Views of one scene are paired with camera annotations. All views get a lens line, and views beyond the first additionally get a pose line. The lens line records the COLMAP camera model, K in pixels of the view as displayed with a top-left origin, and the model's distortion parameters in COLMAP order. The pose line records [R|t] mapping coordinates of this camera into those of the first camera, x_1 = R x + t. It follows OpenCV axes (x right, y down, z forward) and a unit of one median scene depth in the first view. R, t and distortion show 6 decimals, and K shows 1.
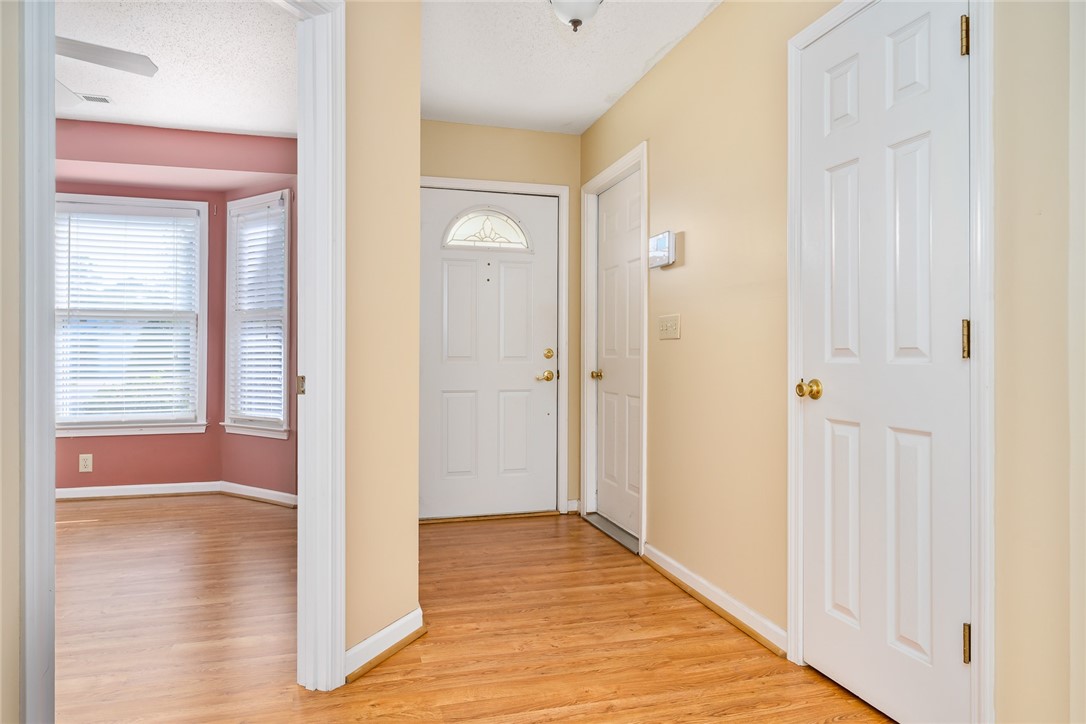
lens RADIAL K [[673.2, 0, 543.9], [0, 673.2, 358.6], [0, 0, 1]] dist [0.004154, 0.002273]
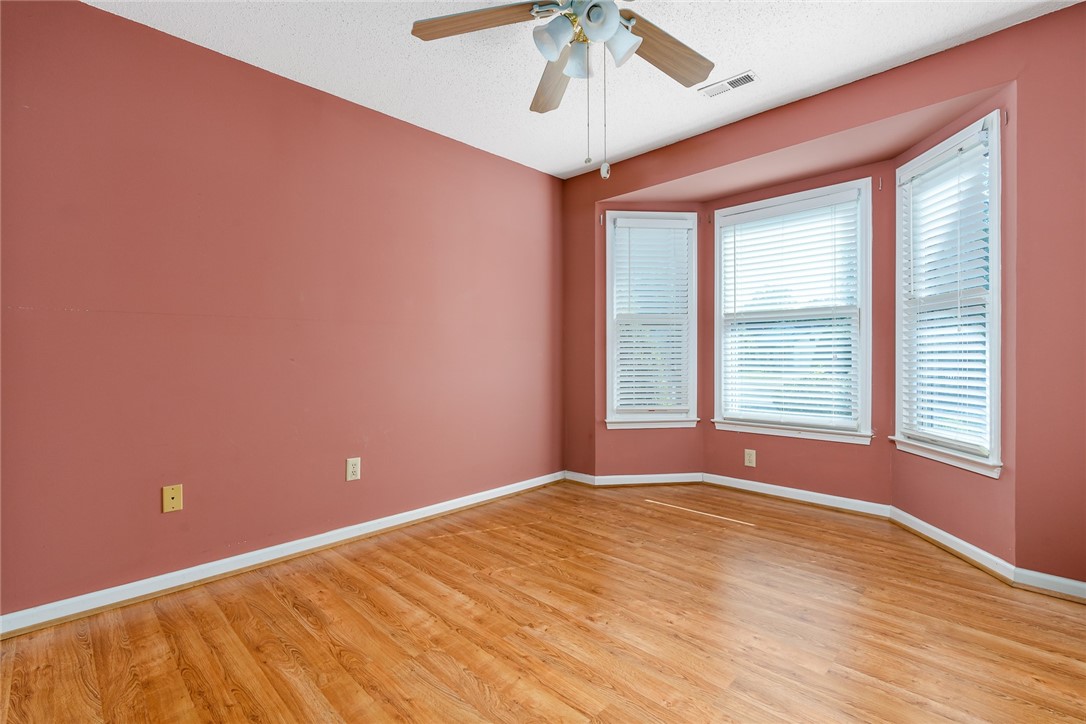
lens RADIAL K [[498.7, 0, 544.2], [0, 498.7, 356.5], [0, 0, 1]] dist [-0.001465, 0.001091]
pose [[0.498590, -0.003440, -0.866831, -0.161246], [0.007242, 0.999974, 0.000197, -0.006521], [0.866808, -0.006376, 0.498602, 0.329754]]
